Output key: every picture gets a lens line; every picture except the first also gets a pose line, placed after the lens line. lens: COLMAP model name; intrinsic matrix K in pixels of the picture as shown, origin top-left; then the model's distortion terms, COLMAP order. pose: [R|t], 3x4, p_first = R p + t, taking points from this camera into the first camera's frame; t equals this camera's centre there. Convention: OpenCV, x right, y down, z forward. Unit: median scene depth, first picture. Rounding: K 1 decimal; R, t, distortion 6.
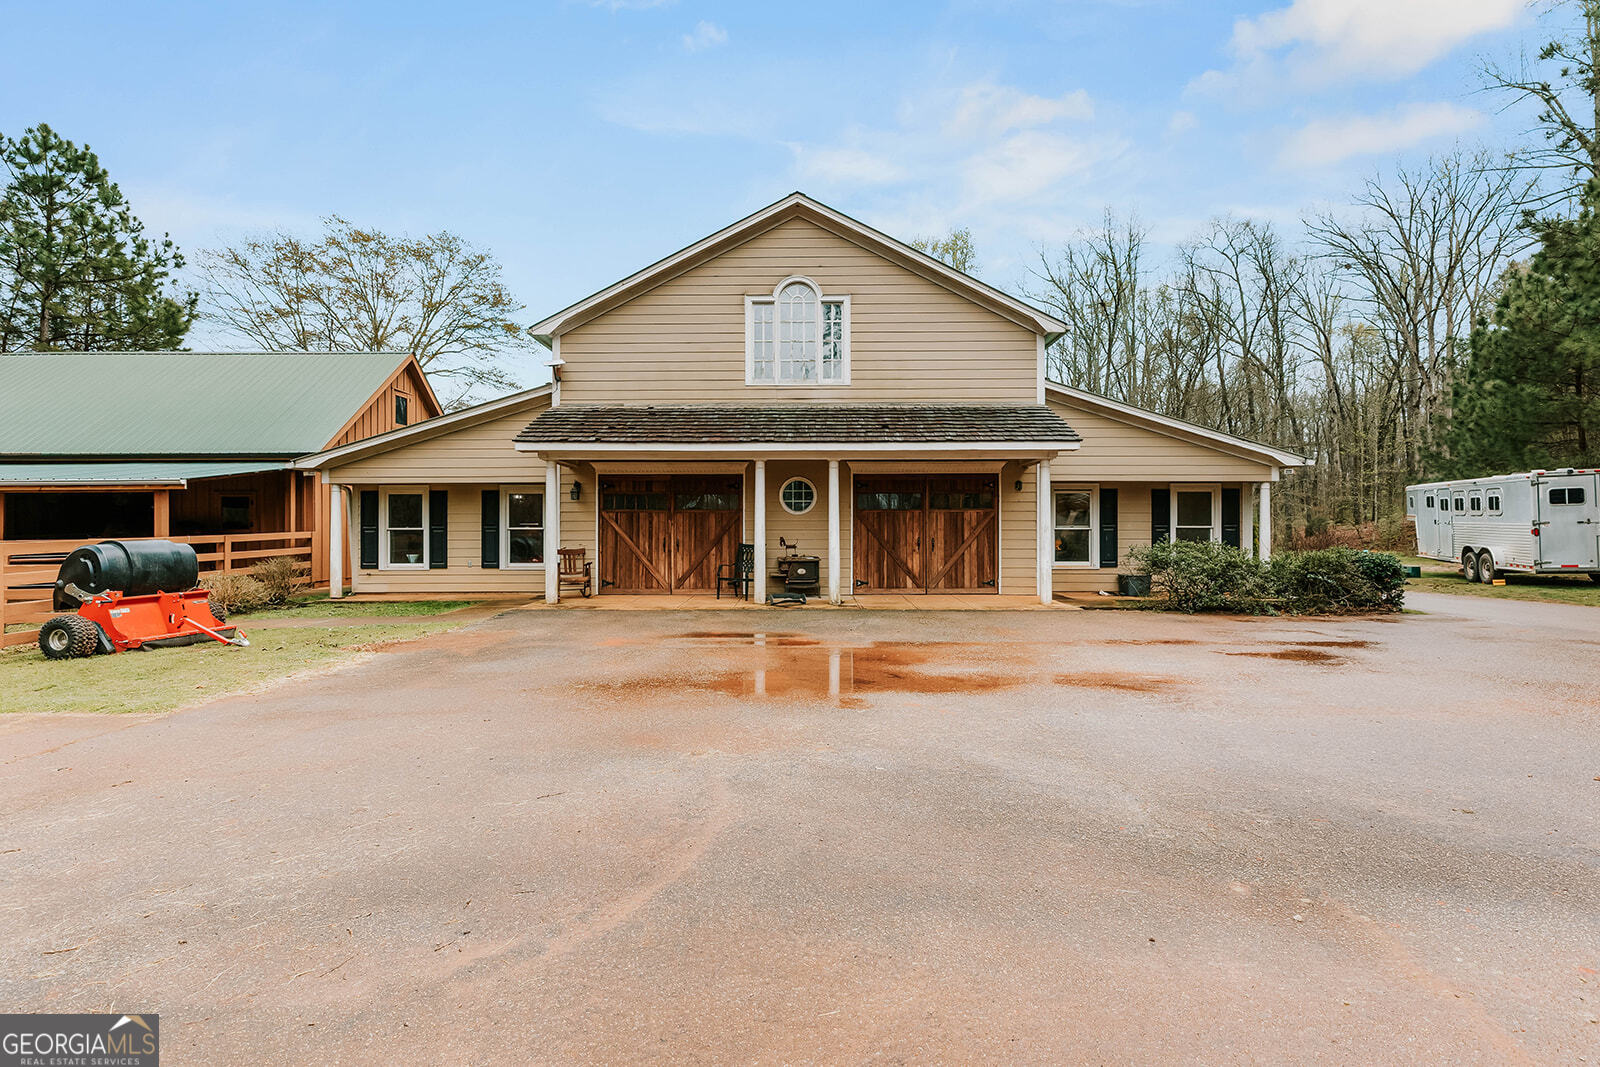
lens RADIAL K [[747.5, 0, 800.0], [0, 747.5, 533.5], [0, 0, 1]] dist [0.002724, 0.000164]
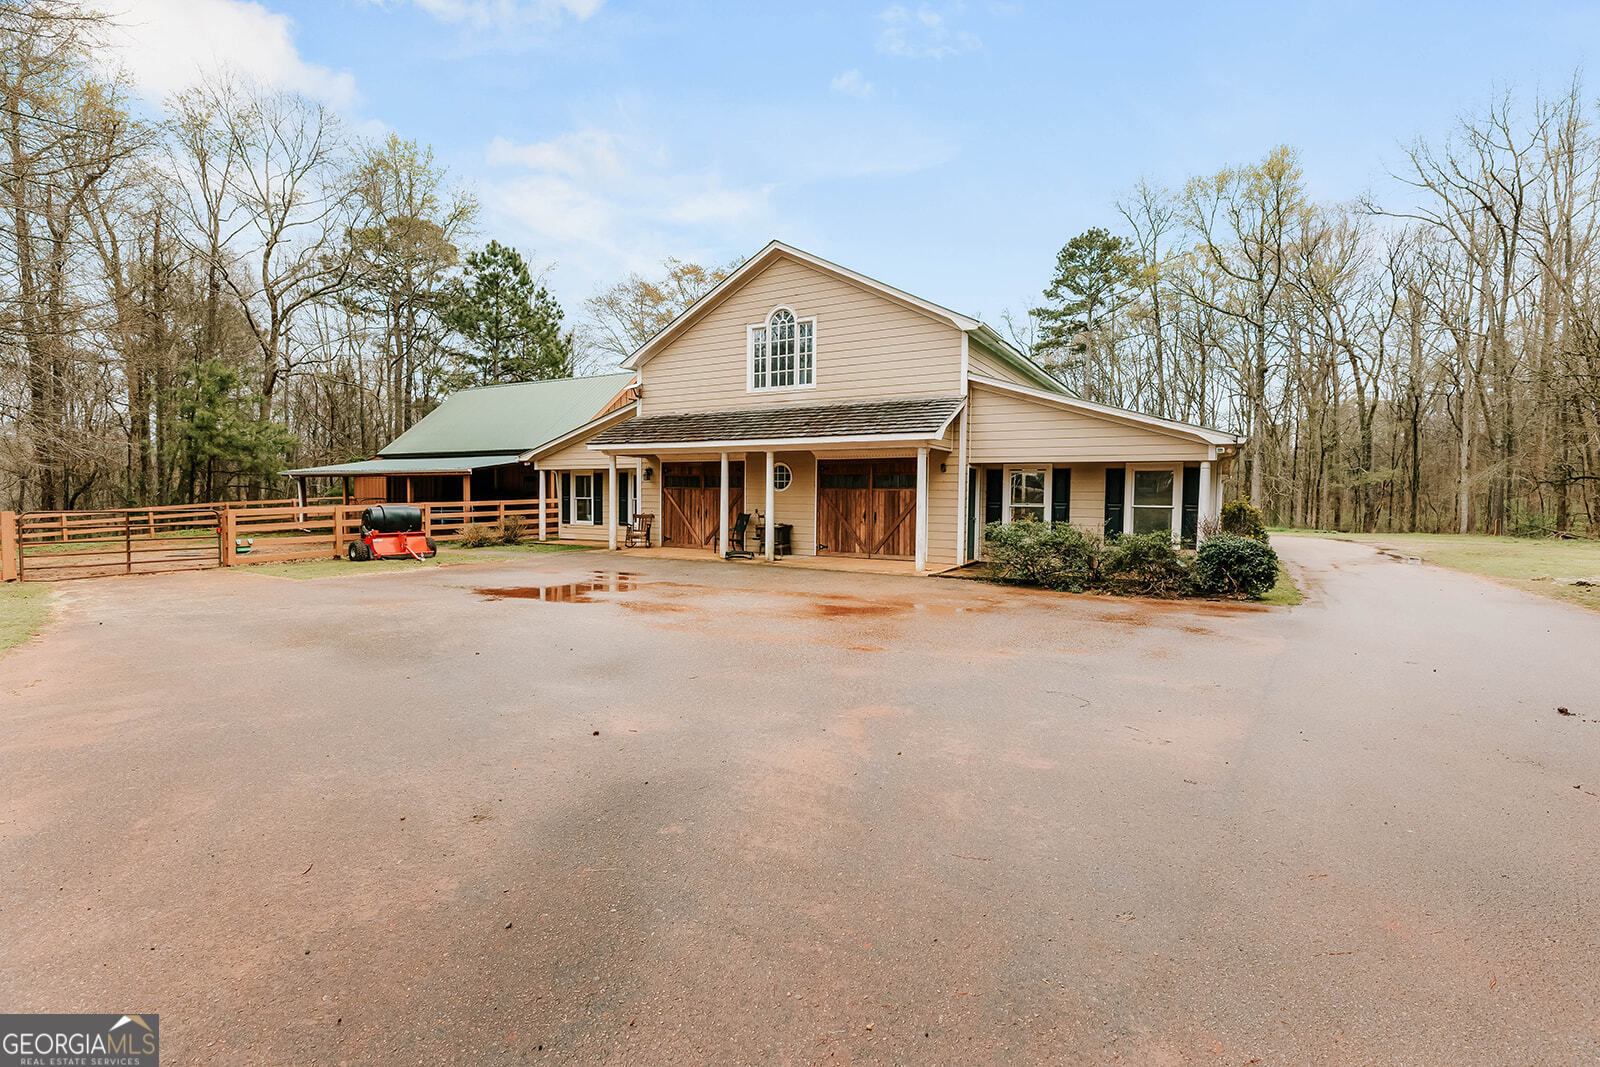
lens RADIAL K [[742.4, 0, 800.0], [0, 742.4, 533.5], [0, 0, 1]] dist [-0.000503, -0.000036]
pose [[0.859358, 0.037097, -0.510027, 0.683597], [-0.011627, 0.998525, 0.053036, -0.021466], [0.511242, -0.039647, 0.858522, -0.088250]]
